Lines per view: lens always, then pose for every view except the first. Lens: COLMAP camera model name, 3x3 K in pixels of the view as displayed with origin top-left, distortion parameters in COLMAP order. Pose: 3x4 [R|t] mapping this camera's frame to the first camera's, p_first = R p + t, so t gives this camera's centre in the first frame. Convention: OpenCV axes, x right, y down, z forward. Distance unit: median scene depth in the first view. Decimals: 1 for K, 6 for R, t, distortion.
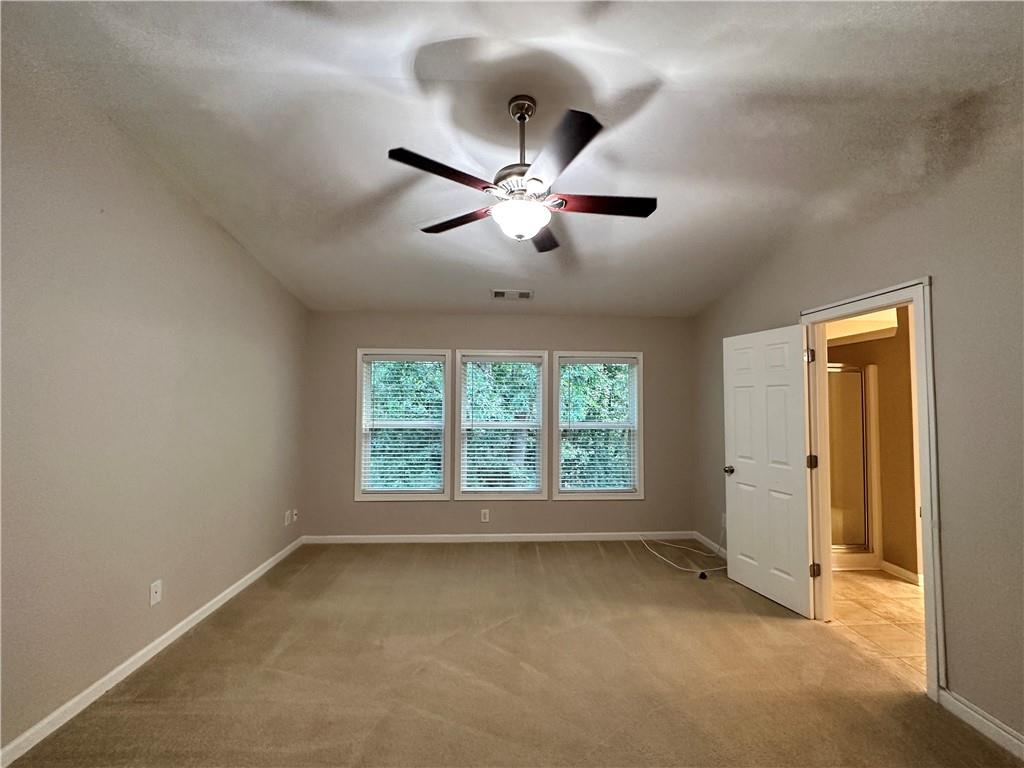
lens RADIAL K [[411.5, 0, 514.7], [0, 411.5, 385.1], [0, 0, 1]] dist [-0.001432, -0.000329]
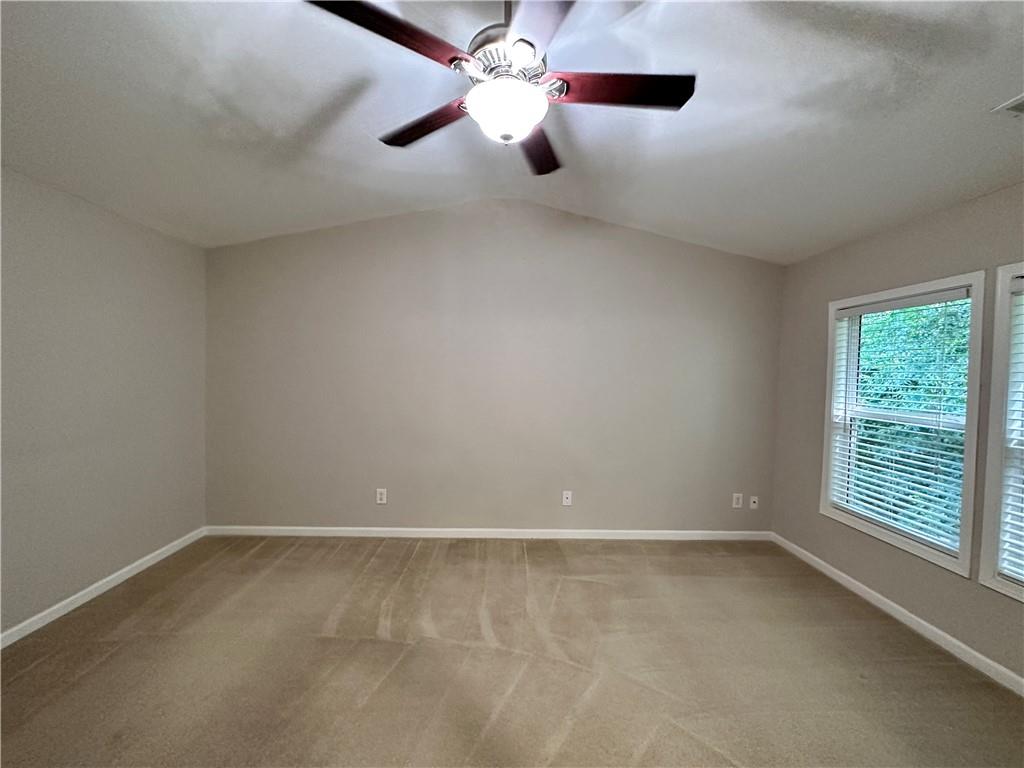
lens RADIAL K [[411.5, 0, 514.7], [0, 411.5, 385.1], [0, 0, 1]] dist [-0.001432, -0.000329]
pose [[-0.031775, 0.025632, -0.999166, 0.413839], [0.013956, 0.999585, 0.025199, 0.032715], [0.999398, -0.013143, -0.032120, 0.565564]]
